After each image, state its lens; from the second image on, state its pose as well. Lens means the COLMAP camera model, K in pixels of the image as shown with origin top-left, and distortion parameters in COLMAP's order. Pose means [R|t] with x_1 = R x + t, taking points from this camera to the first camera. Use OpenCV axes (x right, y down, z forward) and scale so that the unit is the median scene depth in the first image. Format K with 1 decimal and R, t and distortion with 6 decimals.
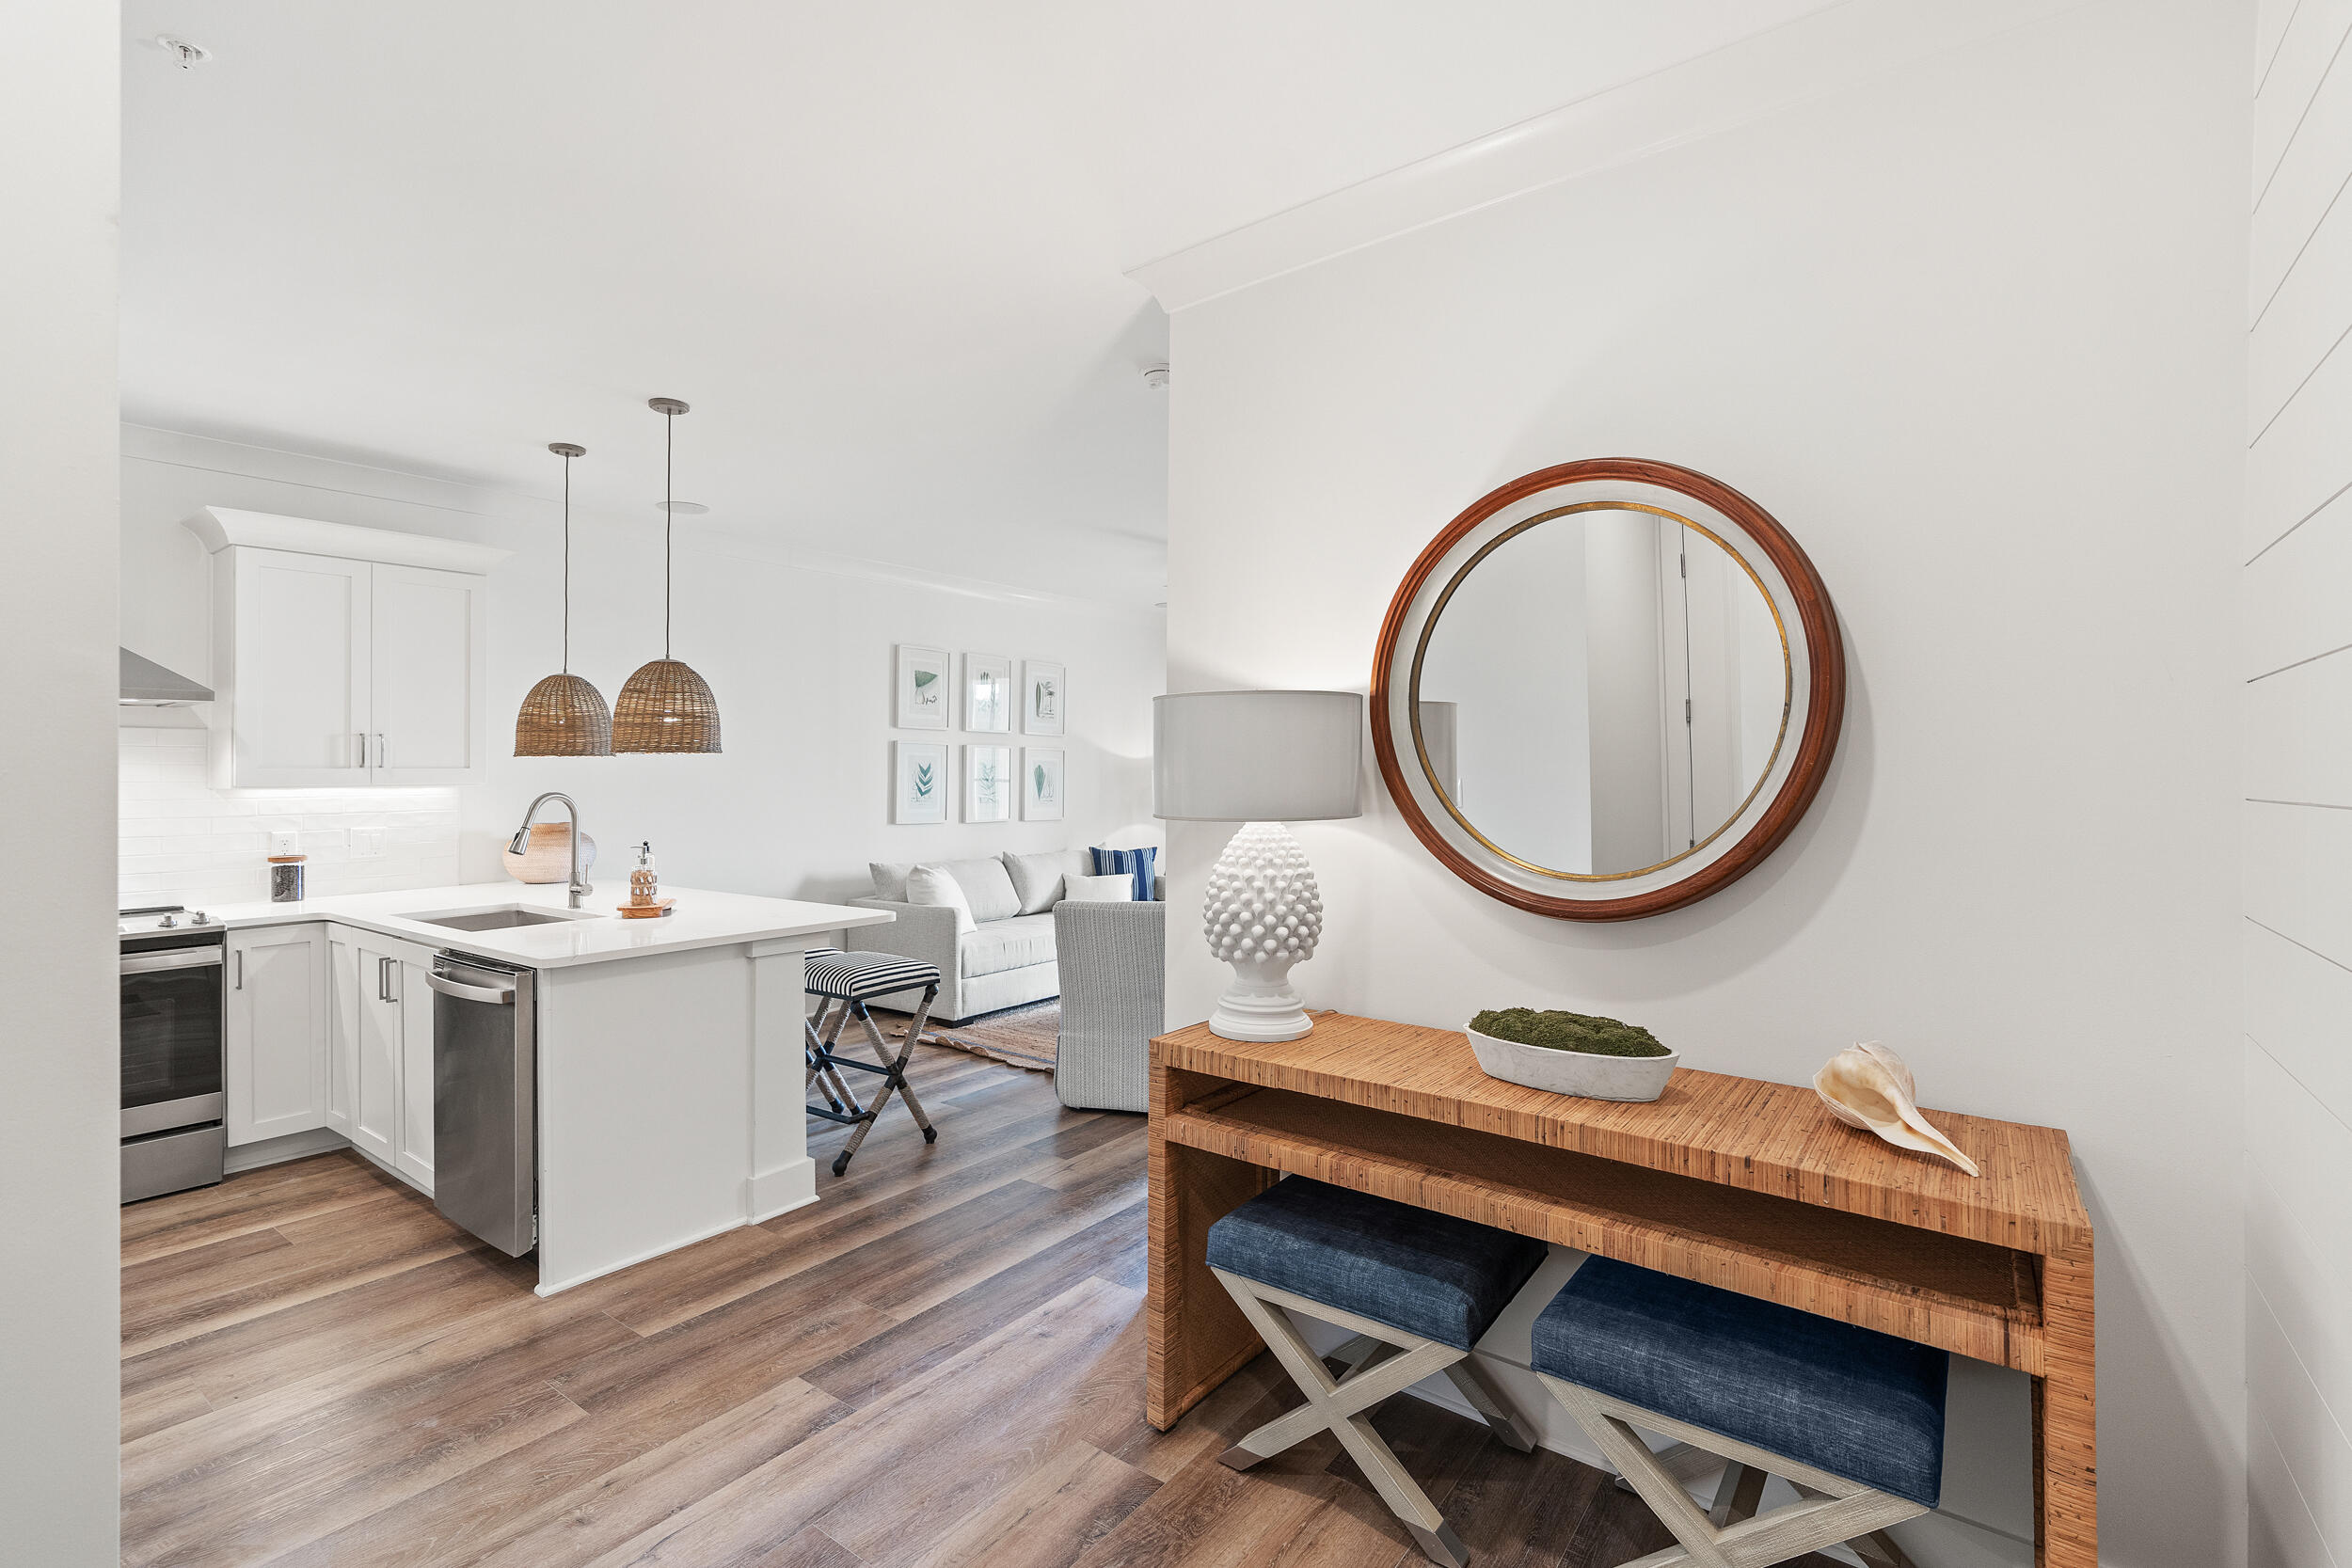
lens RADIAL K [[1067.6, 0, 1173.4], [0, 1067.6, 774.2], [0, 0, 1]] dist [-0.007255, 0.003926]
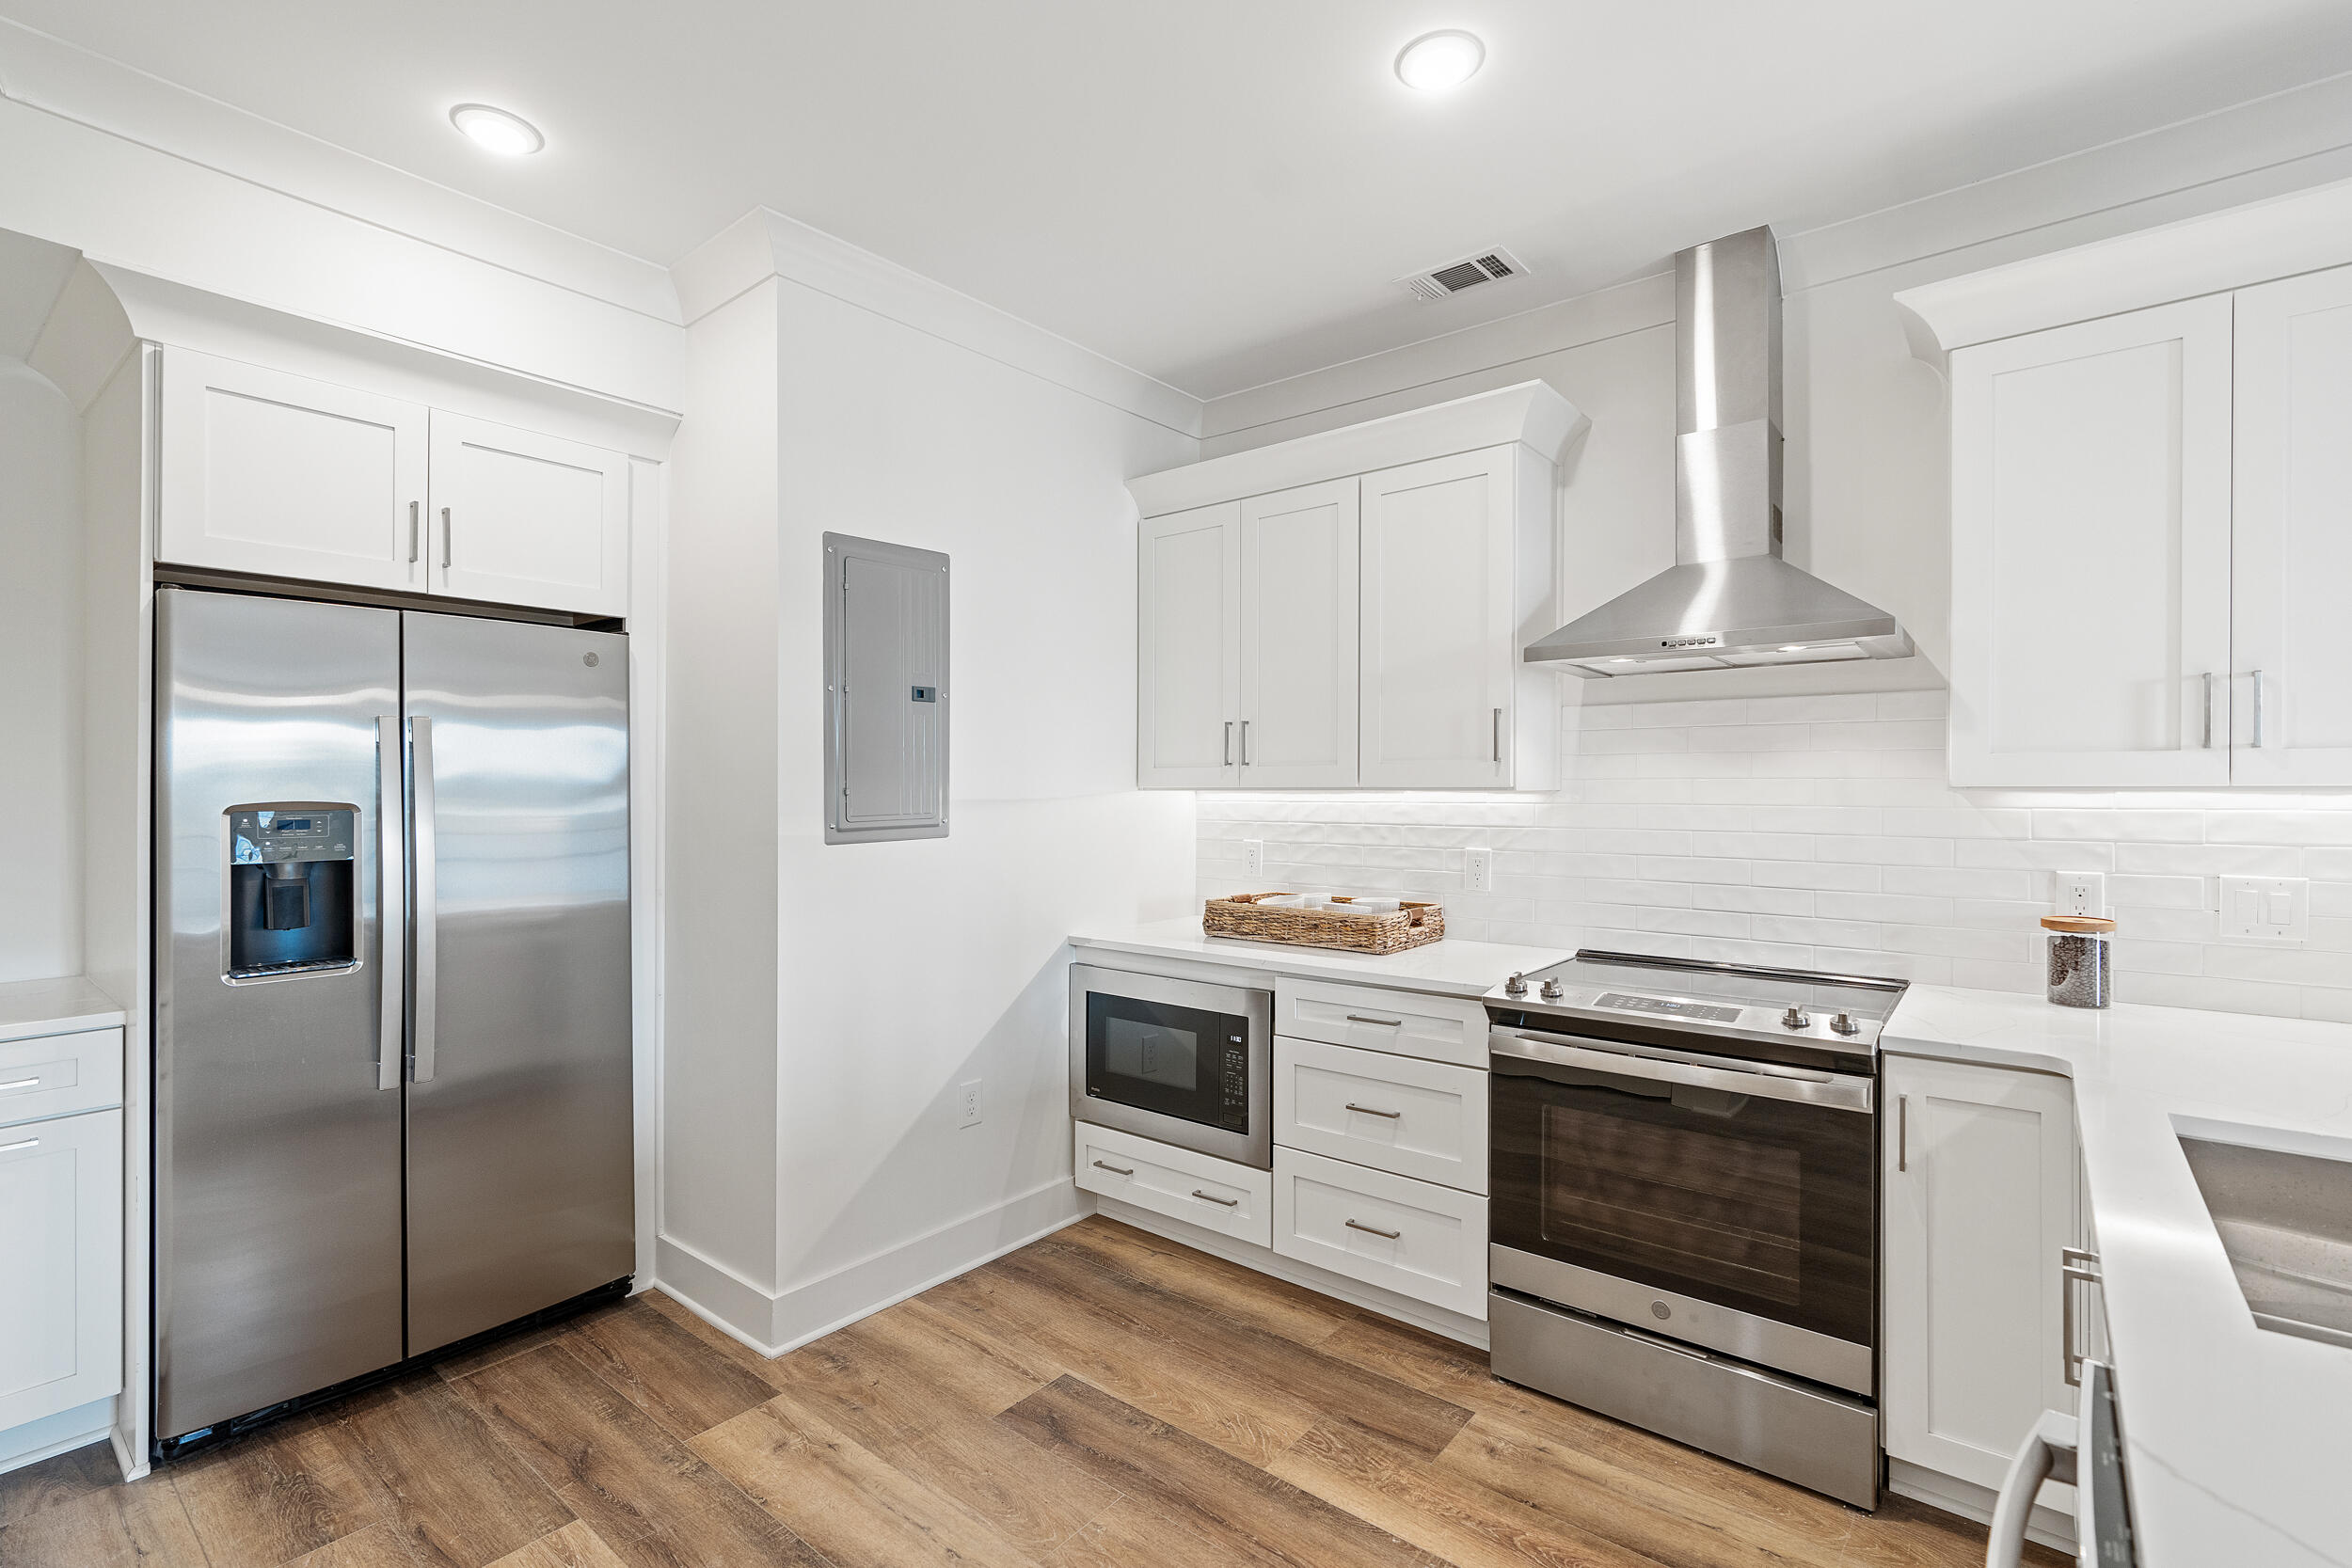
lens RADIAL K [[1067.6, 0, 1182.5], [0, 1067.6, 778.6], [0, 0, 1]] dist [-0.007255, 0.003926]
pose [[-0.026370, 0.001255, -0.999651, -0.302362], [0.005863, 0.999982, 0.001100, 0.003709], [0.999635, -0.005832, -0.026377, 0.586691]]
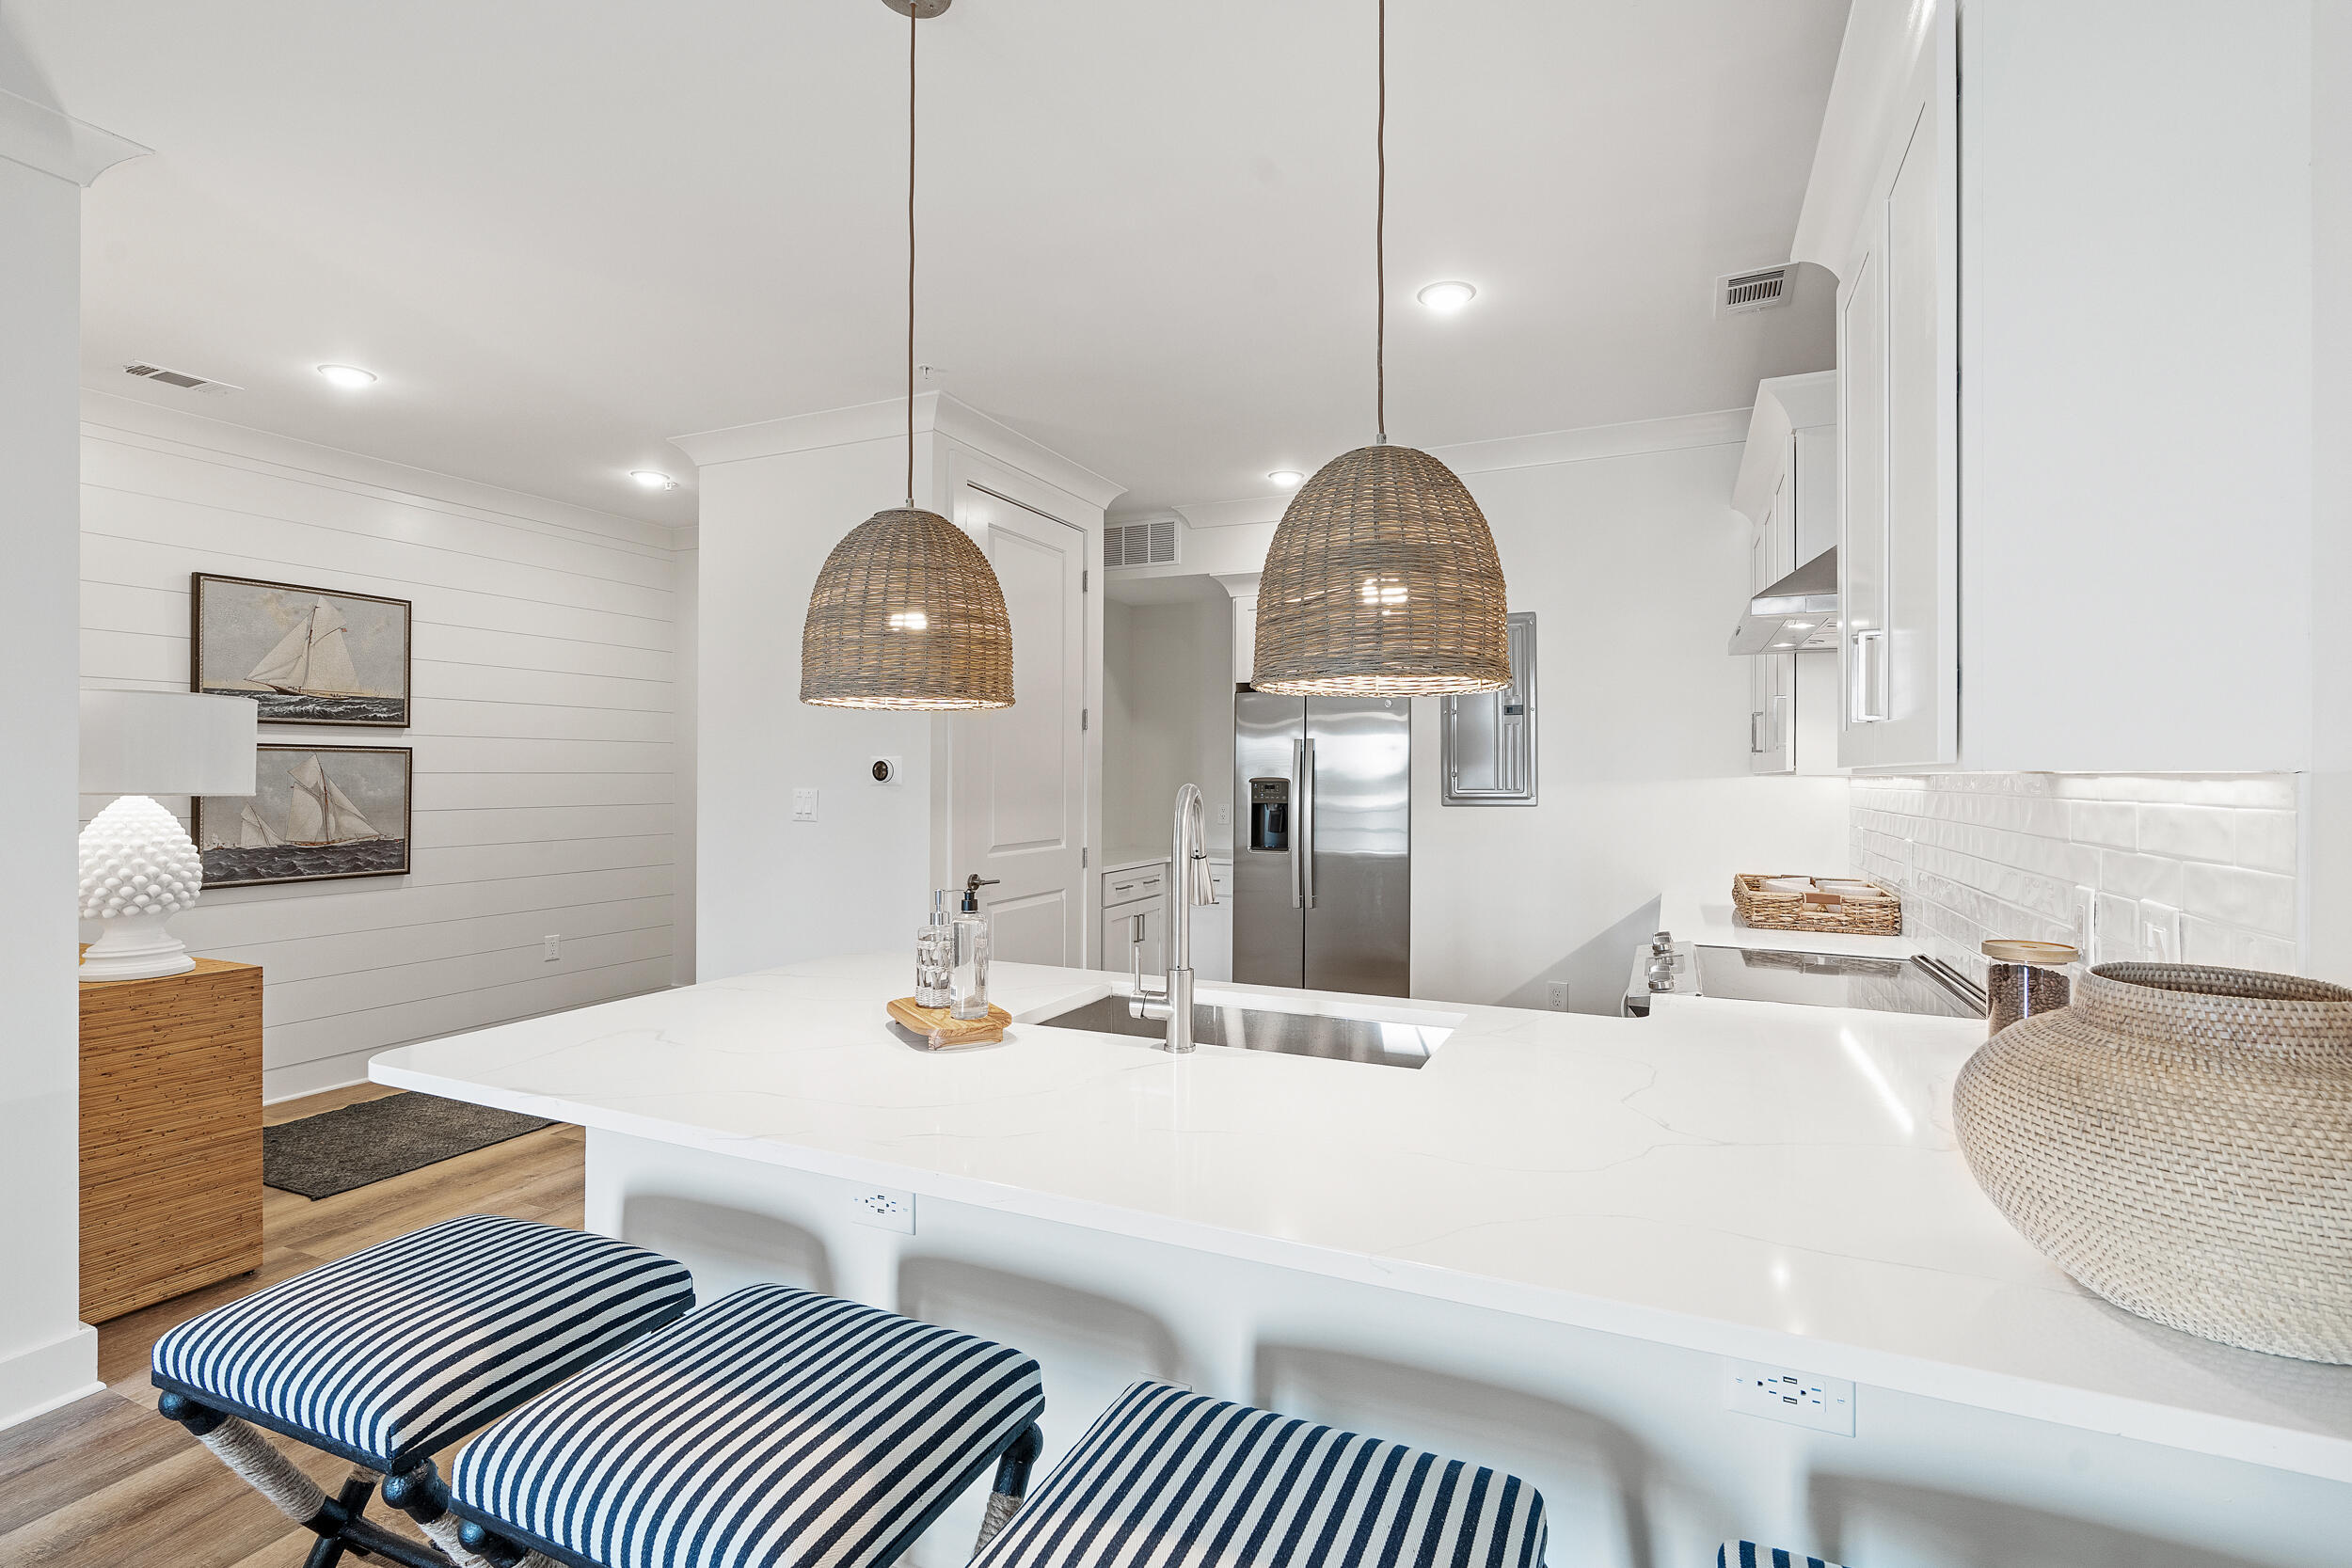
lens RADIAL K [[1067.6, 0, 1193.5], [0, 1067.6, 785.7], [0, 0, 1]] dist [-0.007255, 0.003926]
pose [[-0.973709, 0.005063, -0.227739, -0.446498], [0.003213, 0.999959, 0.008491, 0.012452], [0.227773, 0.007535, -0.973685, 1.358602]]
